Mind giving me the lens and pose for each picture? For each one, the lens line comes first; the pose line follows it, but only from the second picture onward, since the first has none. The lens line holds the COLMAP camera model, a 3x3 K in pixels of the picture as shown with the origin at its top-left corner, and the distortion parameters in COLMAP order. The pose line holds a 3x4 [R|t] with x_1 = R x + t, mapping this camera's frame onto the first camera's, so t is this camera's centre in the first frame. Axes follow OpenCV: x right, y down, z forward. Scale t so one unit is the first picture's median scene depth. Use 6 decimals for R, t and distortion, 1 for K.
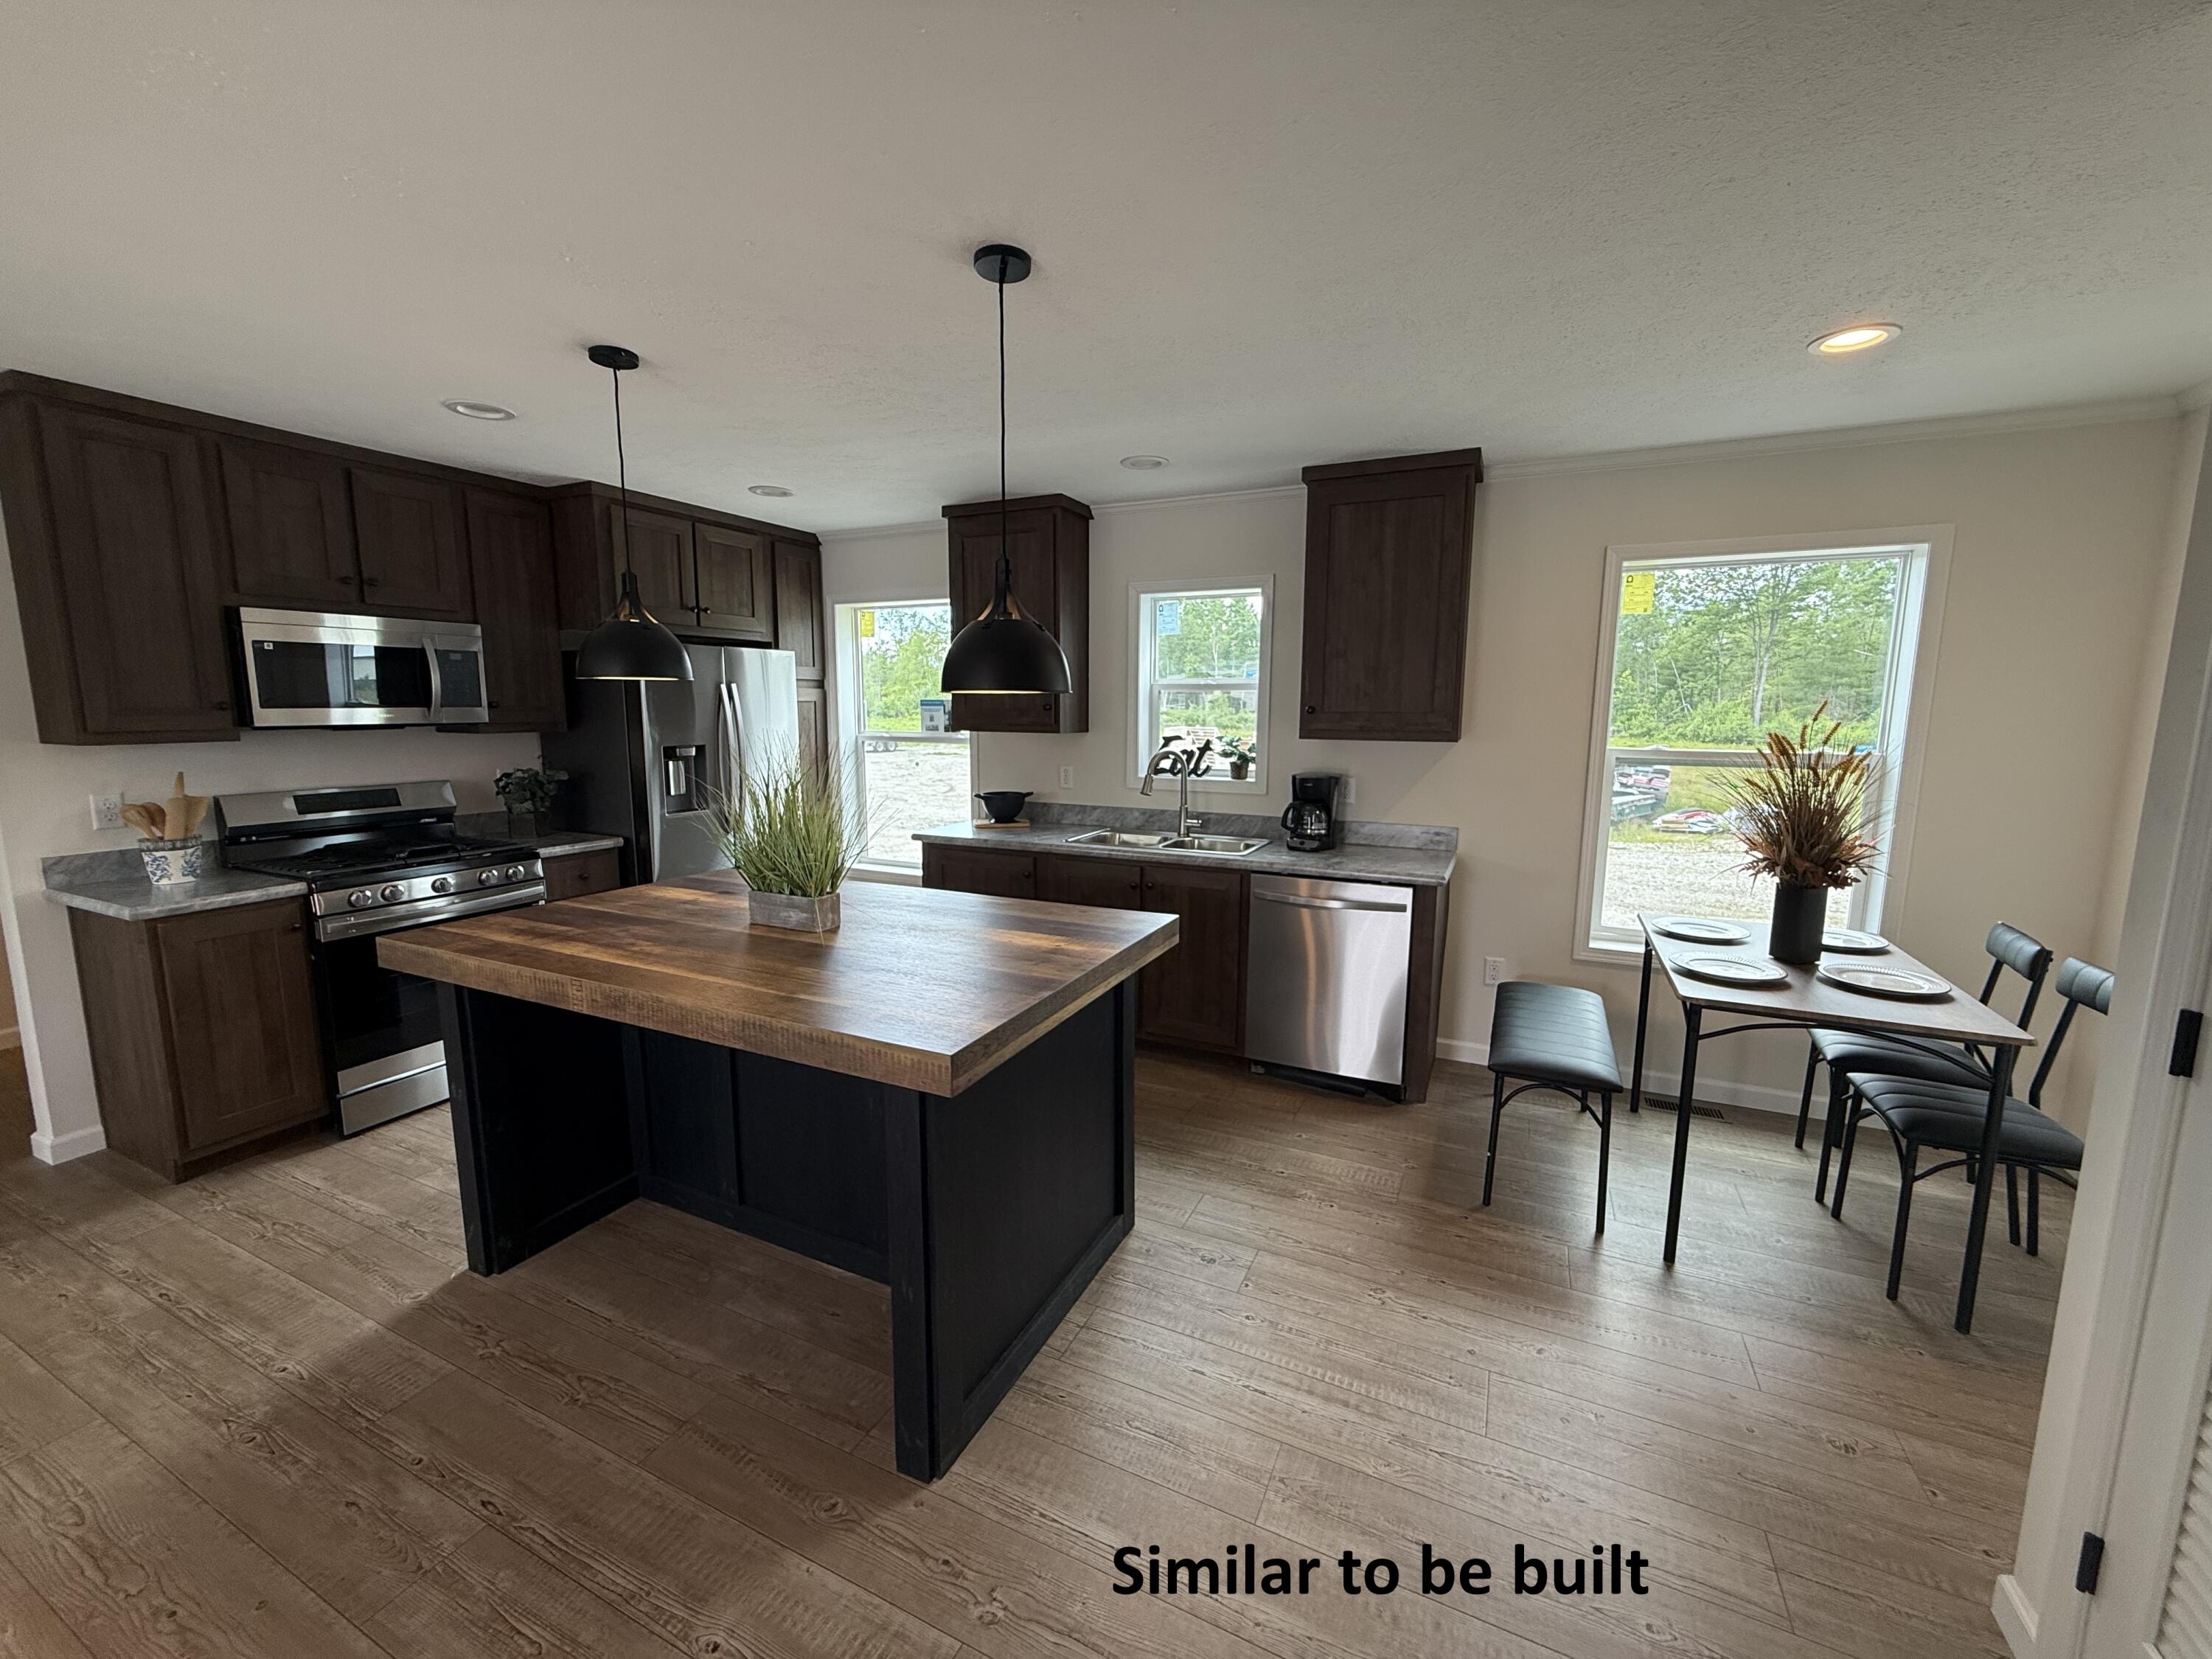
lens RADIAL K [[879.8, 0, 1116.6], [0, 879.8, 830.1], [0, 0, 1]] dist [-0.000143, -0.000246]
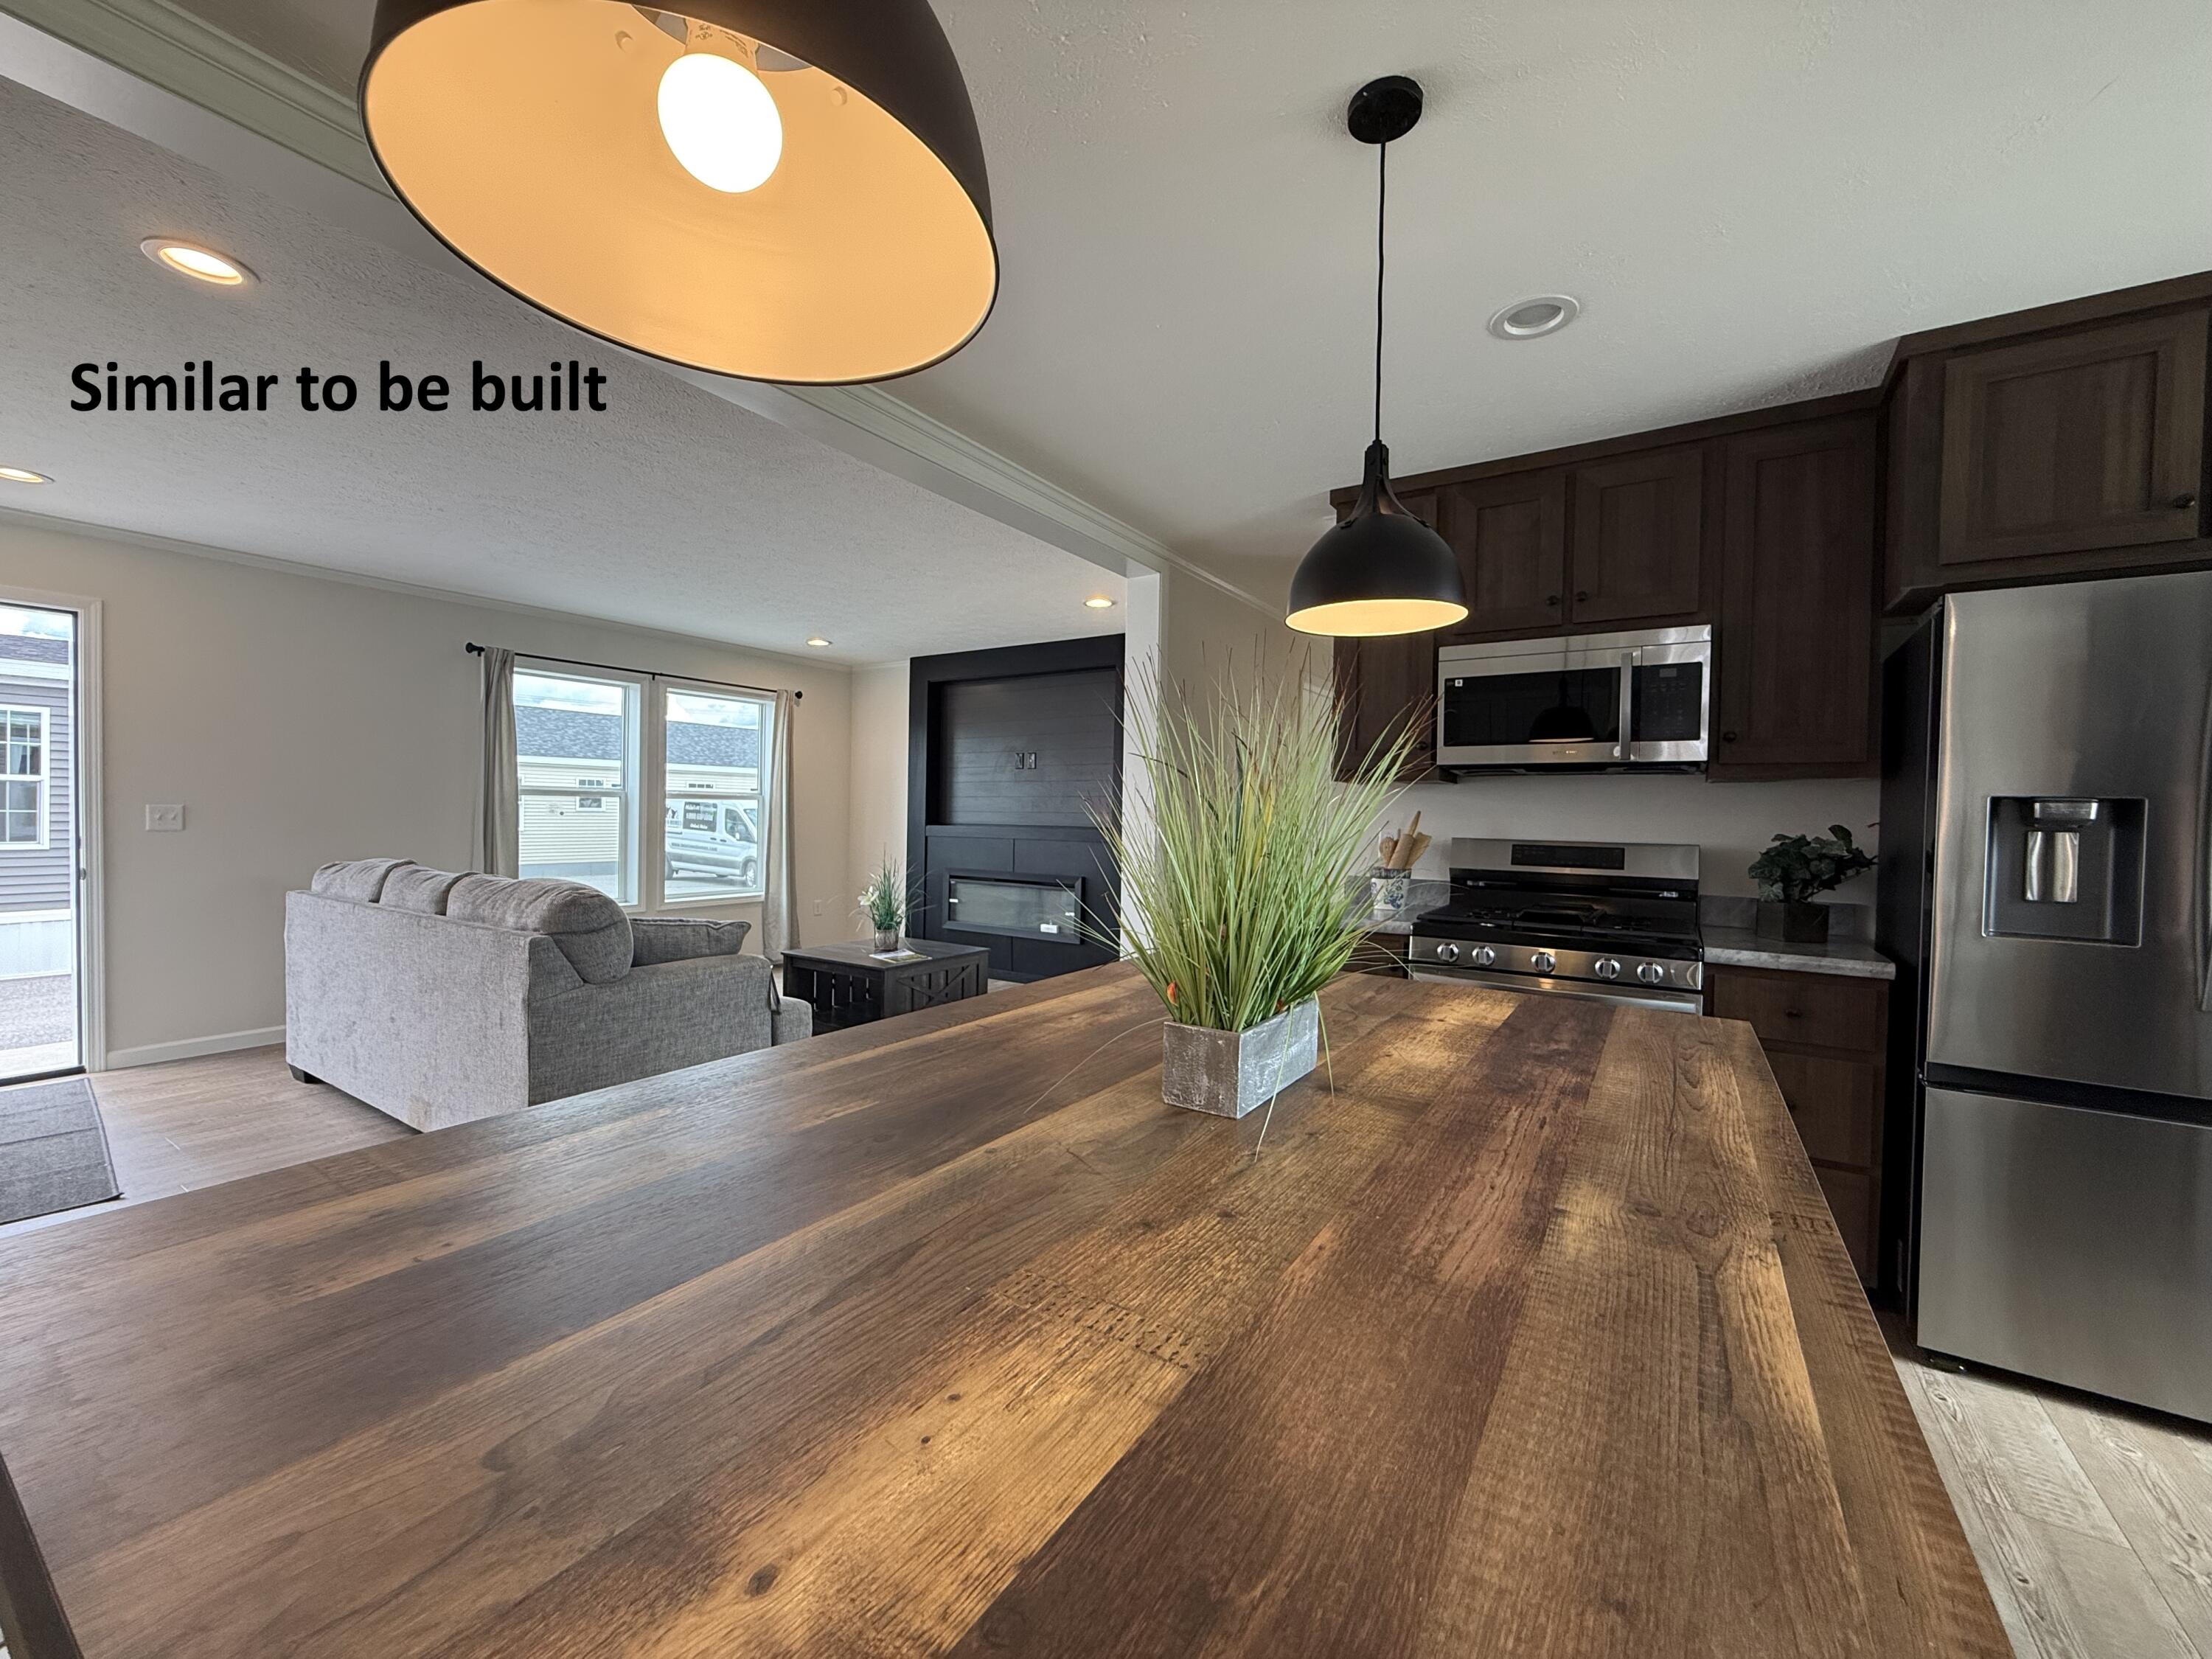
lens RADIAL K [[879.8, 0, 1094.7], [0, 879.8, 828.9], [0, 0, 1]] dist [-0.000143, -0.000246]
pose [[-0.144703, 0.009766, -0.989427, 0.052689], [-0.159825, 0.986590, 0.033113, -0.014130], [0.976482, 0.162927, -0.141201, 0.637493]]
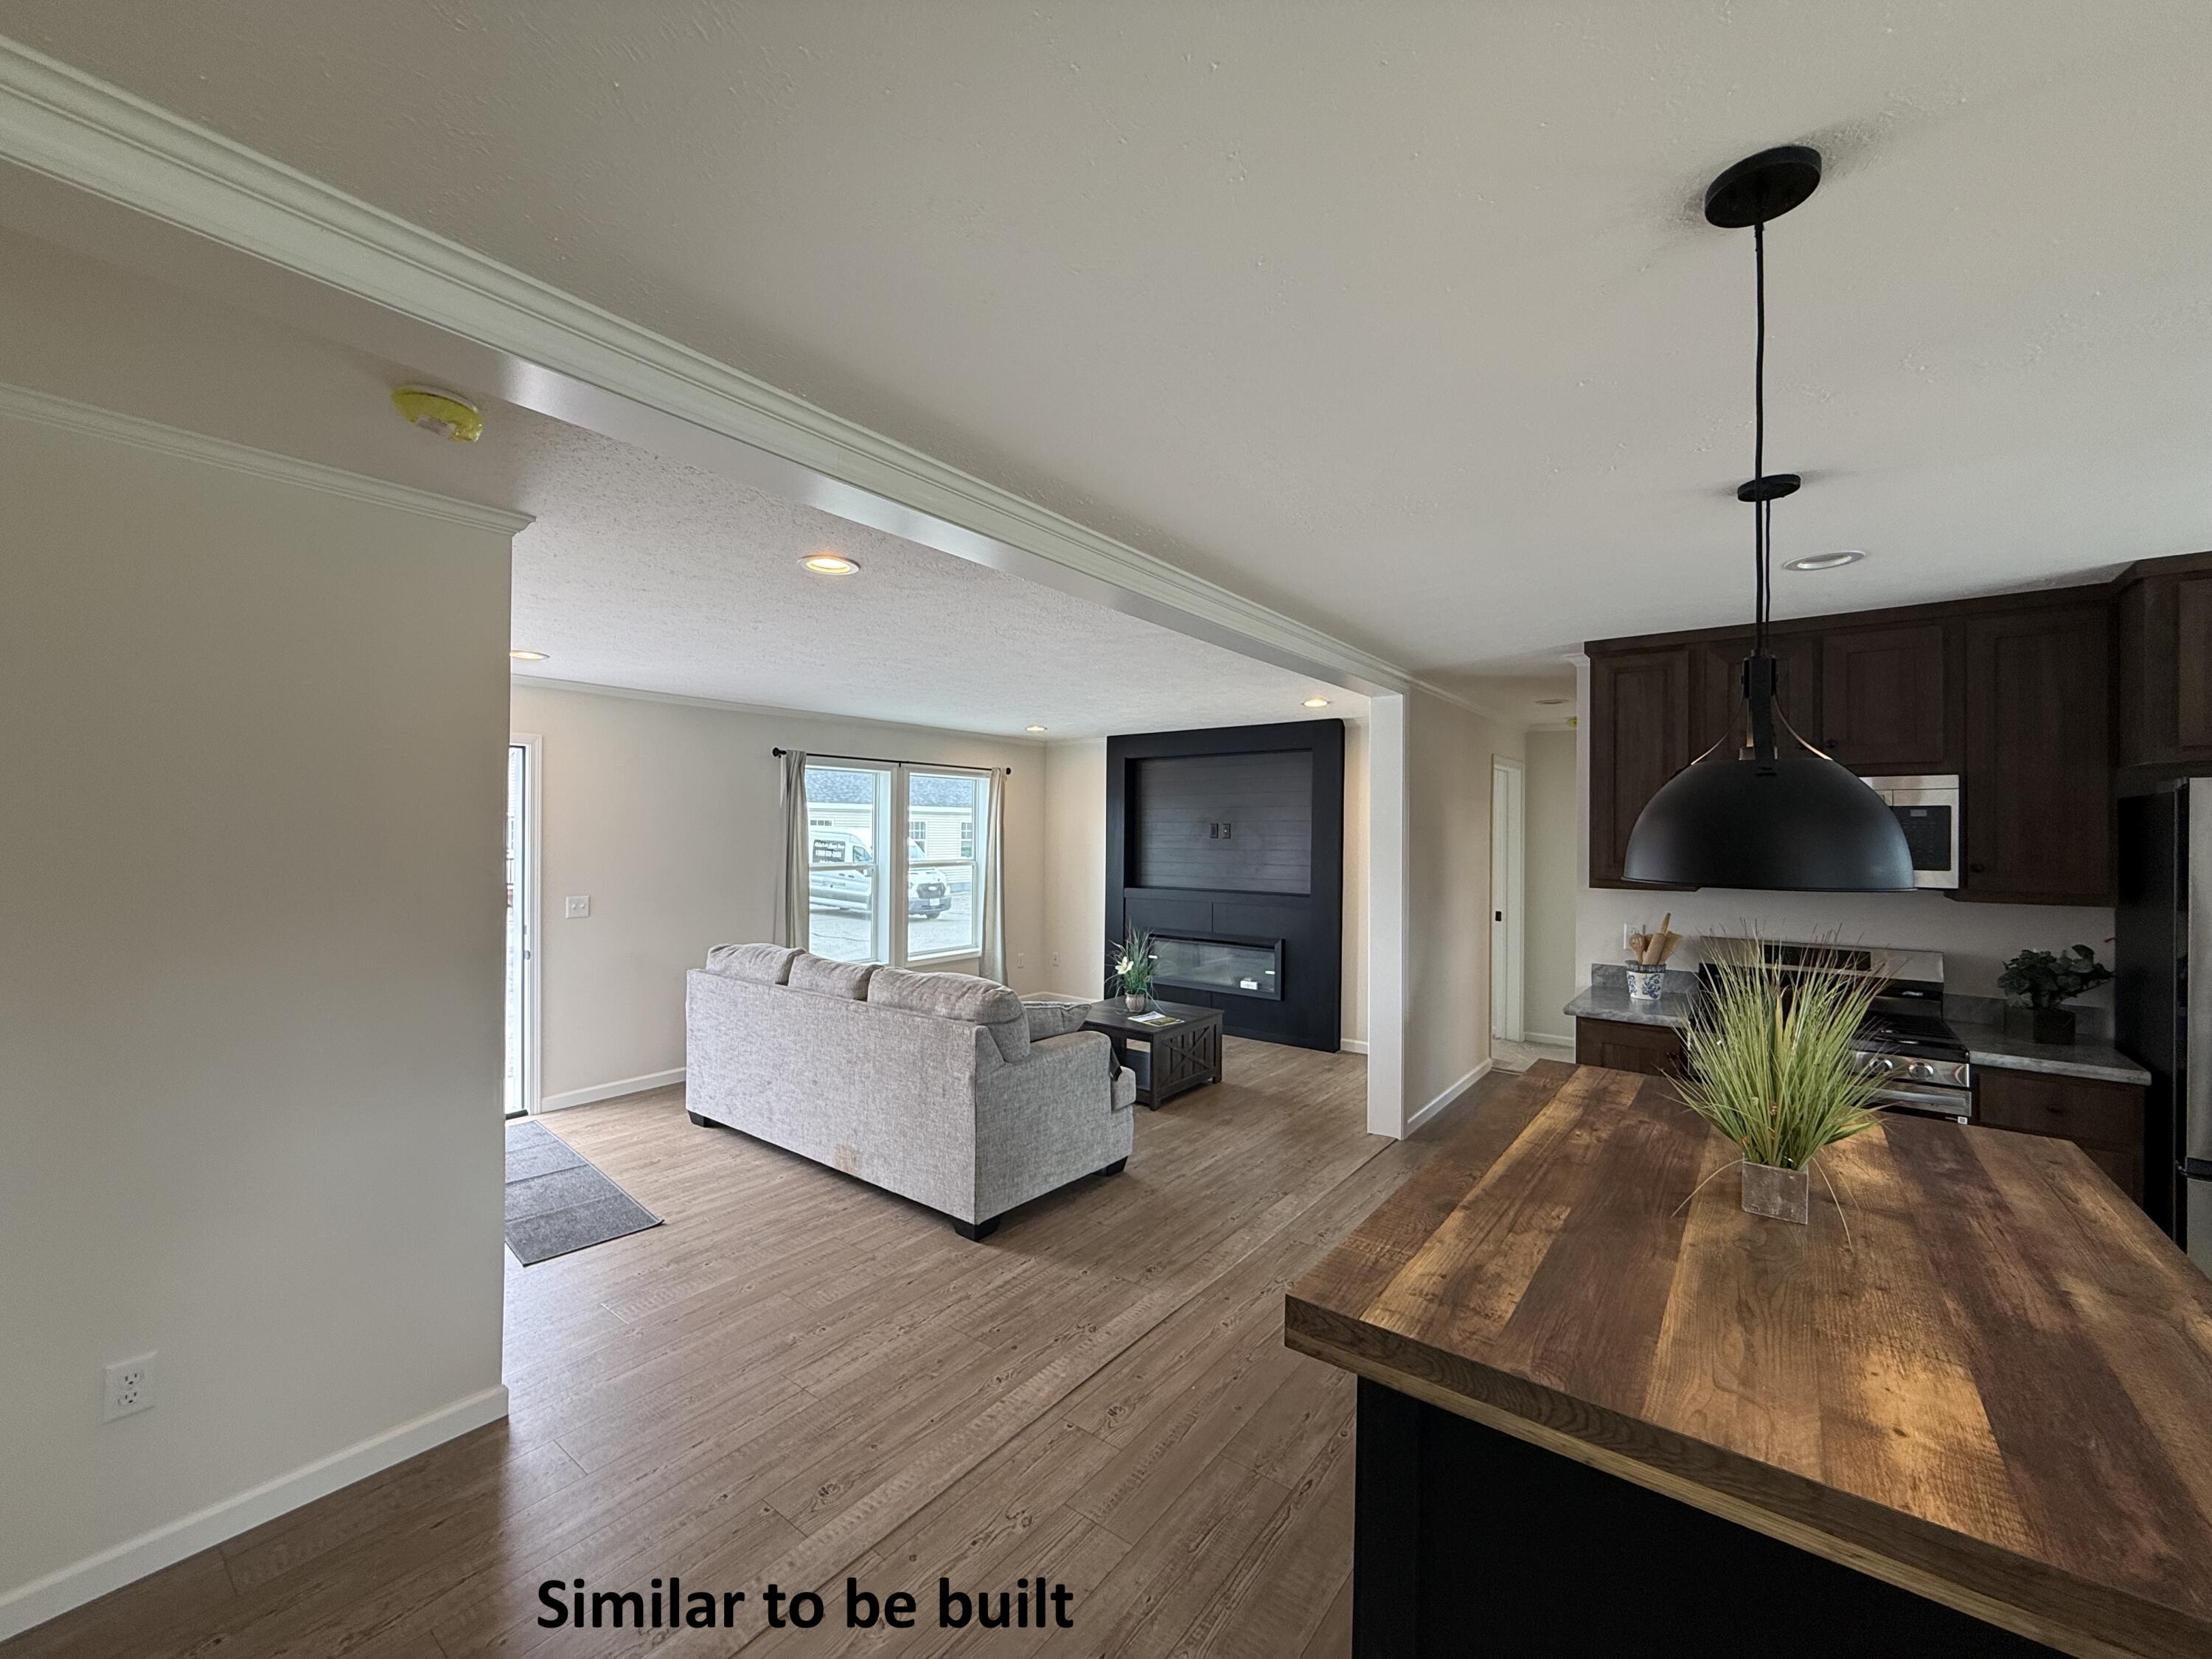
lens RADIAL K [[879.8, 0, 1092.1], [0, 879.8, 830.6], [0, 0, 1]] dist [-0.000143, -0.000246]
pose [[-0.223593, -0.008006, -0.974650, 0.288199], [-0.148142, 0.988628, 0.025864, -0.077475], [0.963359, 0.150170, -0.222236, 0.388808]]
